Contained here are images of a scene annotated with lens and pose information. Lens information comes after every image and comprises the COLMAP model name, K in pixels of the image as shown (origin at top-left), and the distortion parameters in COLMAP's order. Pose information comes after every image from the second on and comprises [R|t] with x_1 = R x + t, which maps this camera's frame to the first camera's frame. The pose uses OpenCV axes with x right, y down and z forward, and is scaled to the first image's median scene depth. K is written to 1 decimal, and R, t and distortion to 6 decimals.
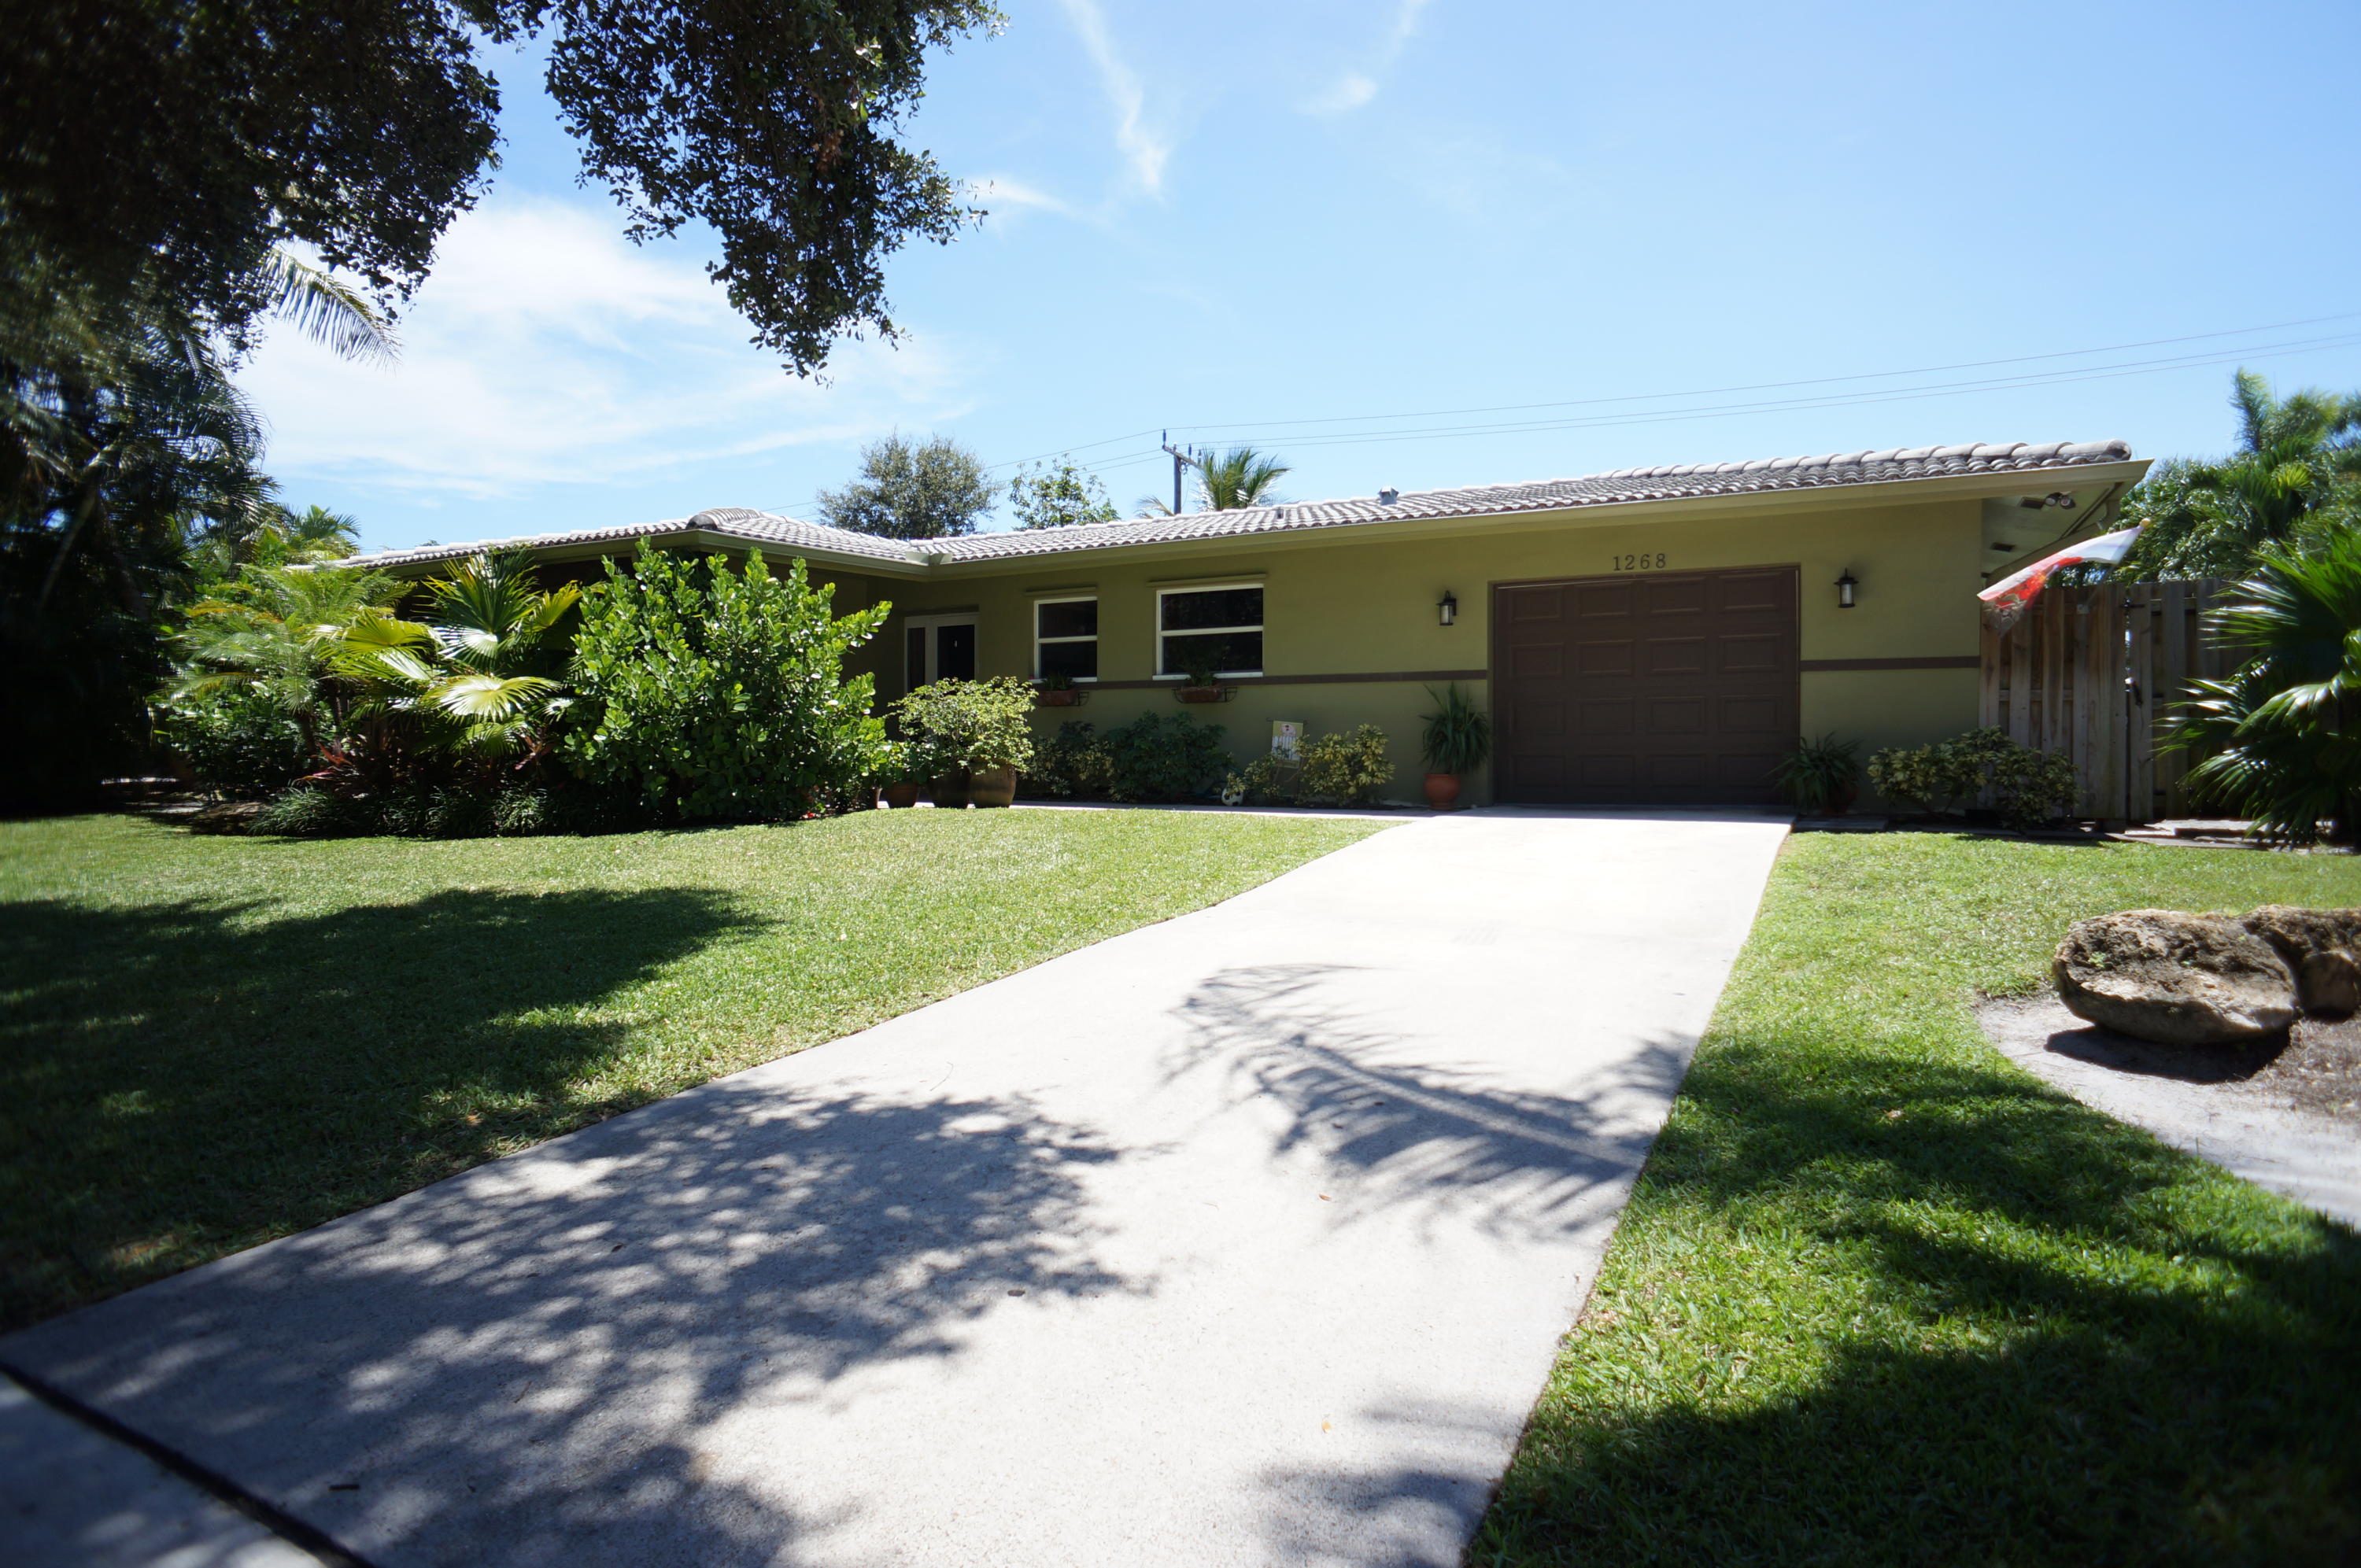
lens RADIAL K [[1242.3, 0, 1206.6], [0, 1242.3, 769.8], [0, 0, 1]] dist [-0.082519, 0.054747]
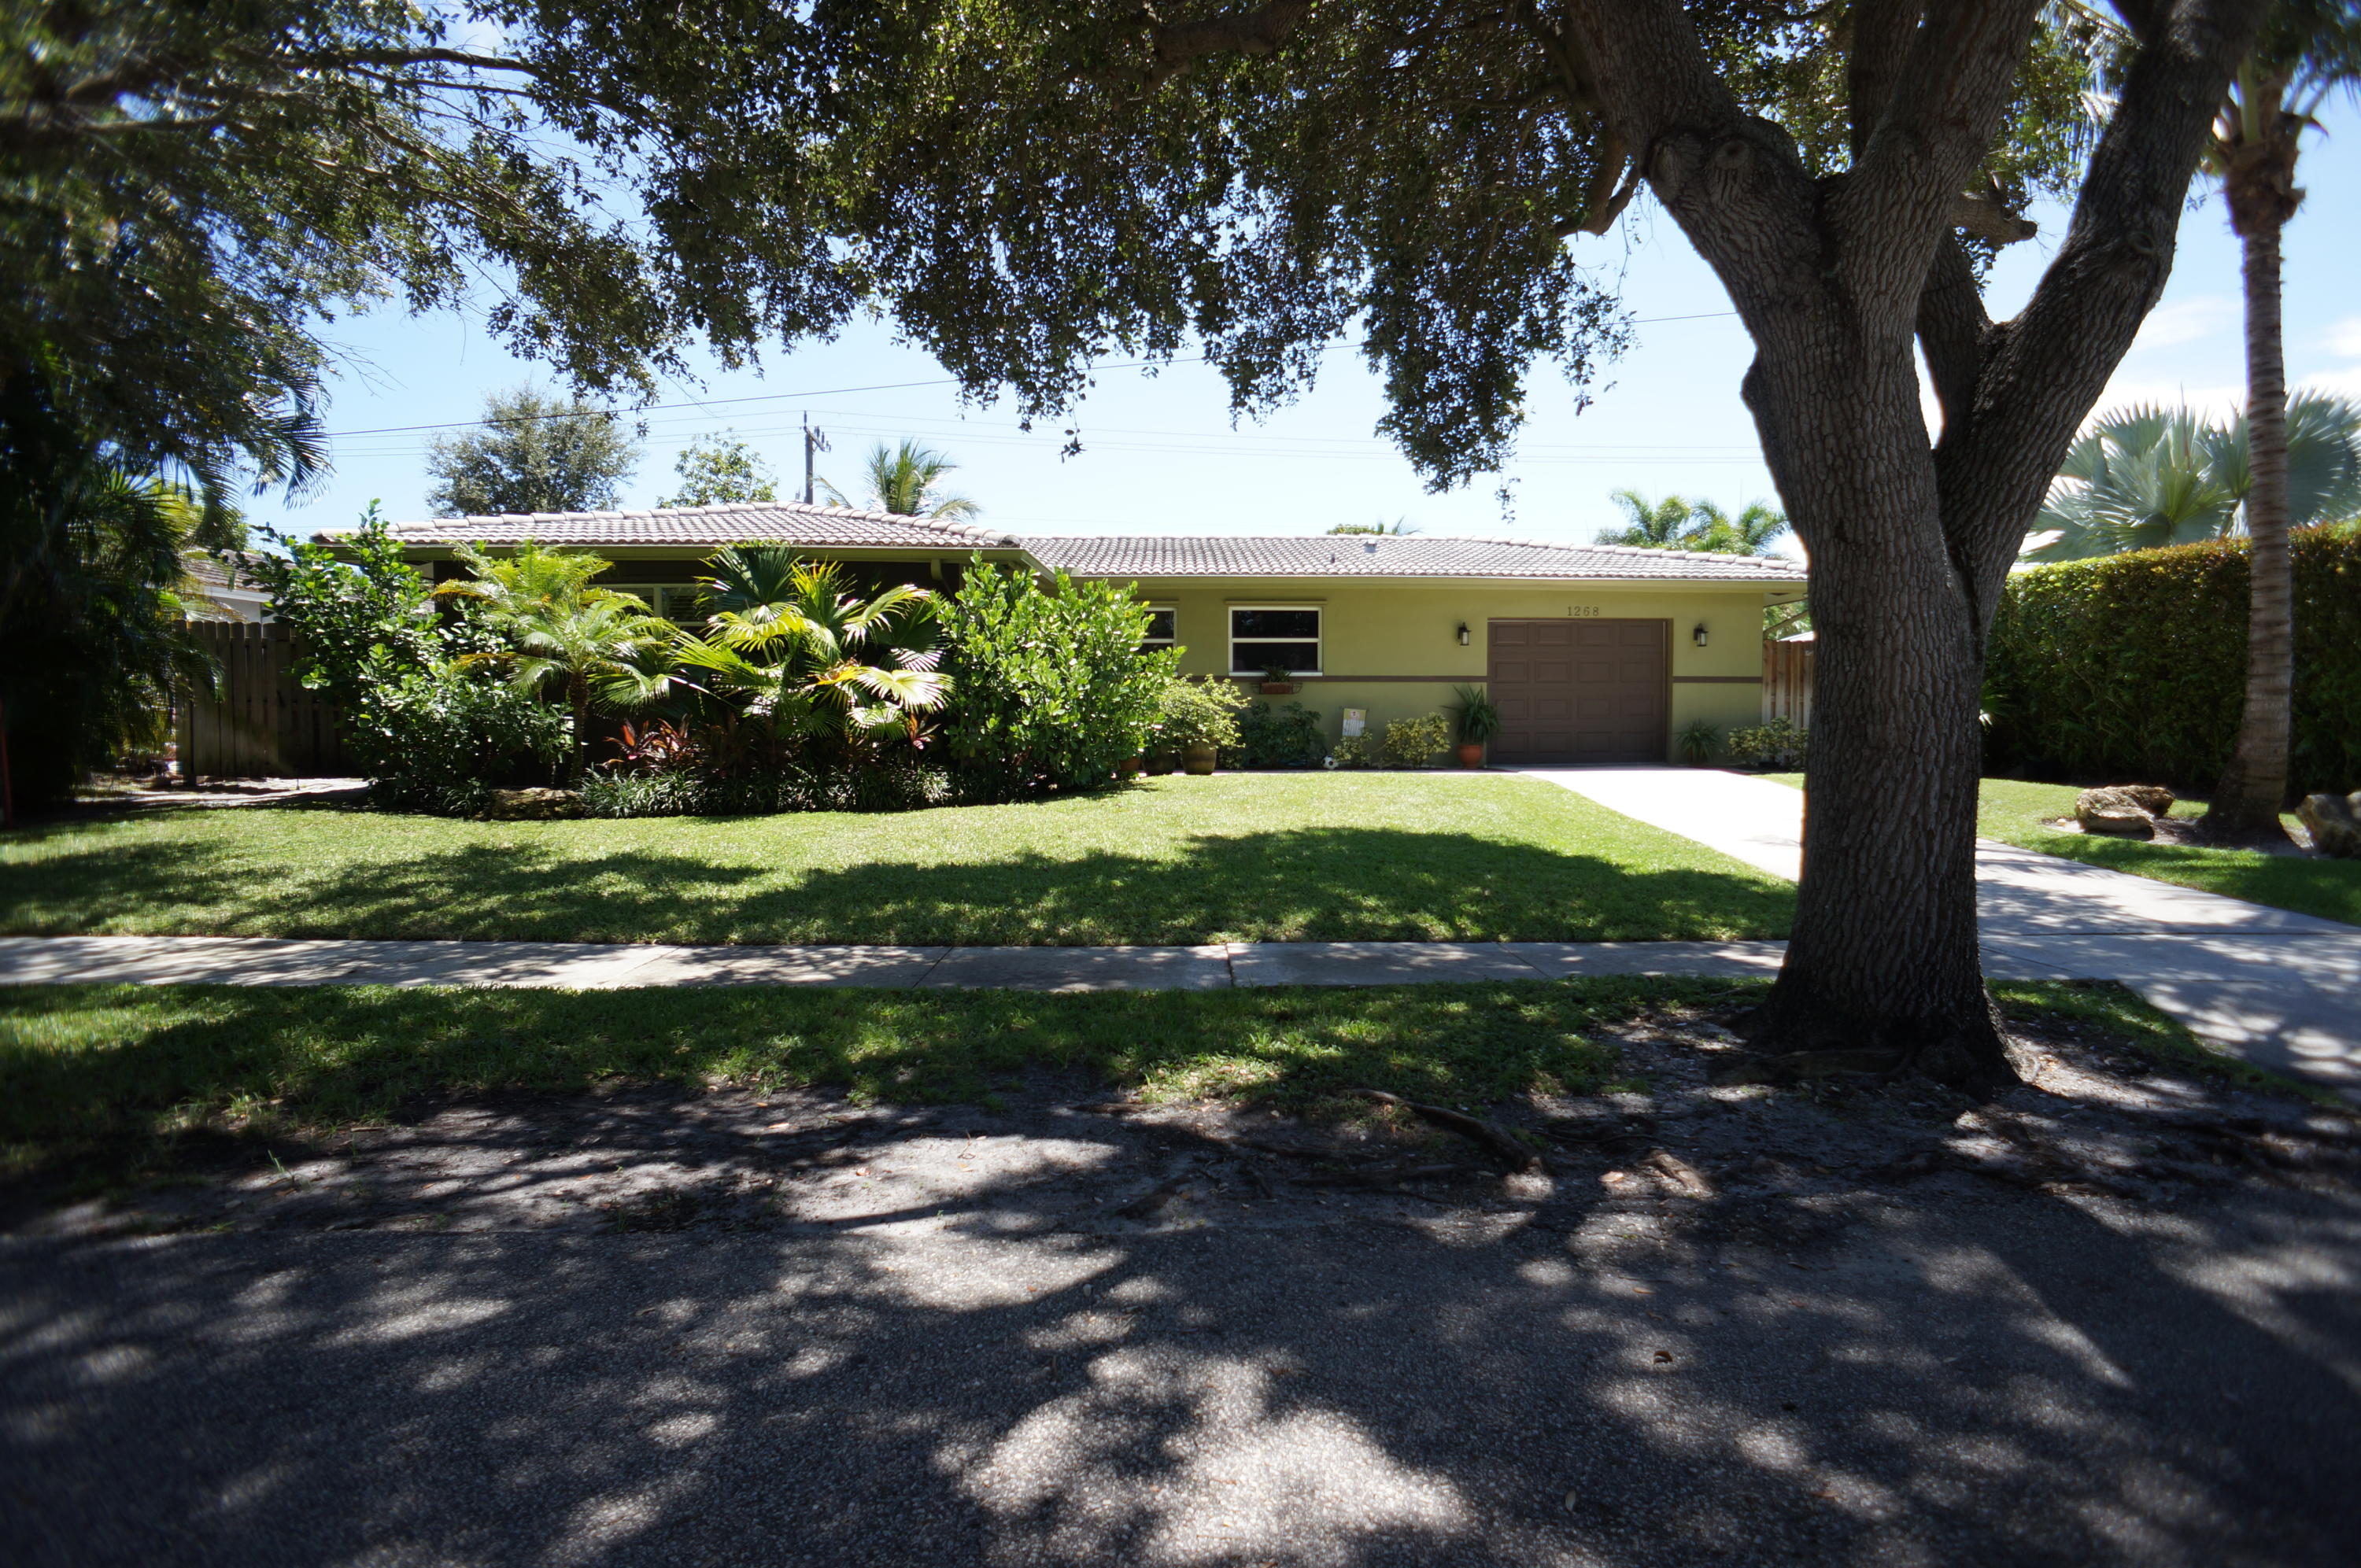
lens RADIAL K [[1242.3, 0, 1206.6], [0, 1242.3, 769.8], [0, 0, 1]] dist [-0.082519, 0.054747]
pose [[0.861979, -0.021592, 0.506484, -0.857175], [0.010267, 0.999631, 0.025142, -0.008043], [-0.506840, -0.016472, 0.861883, -0.133992]]
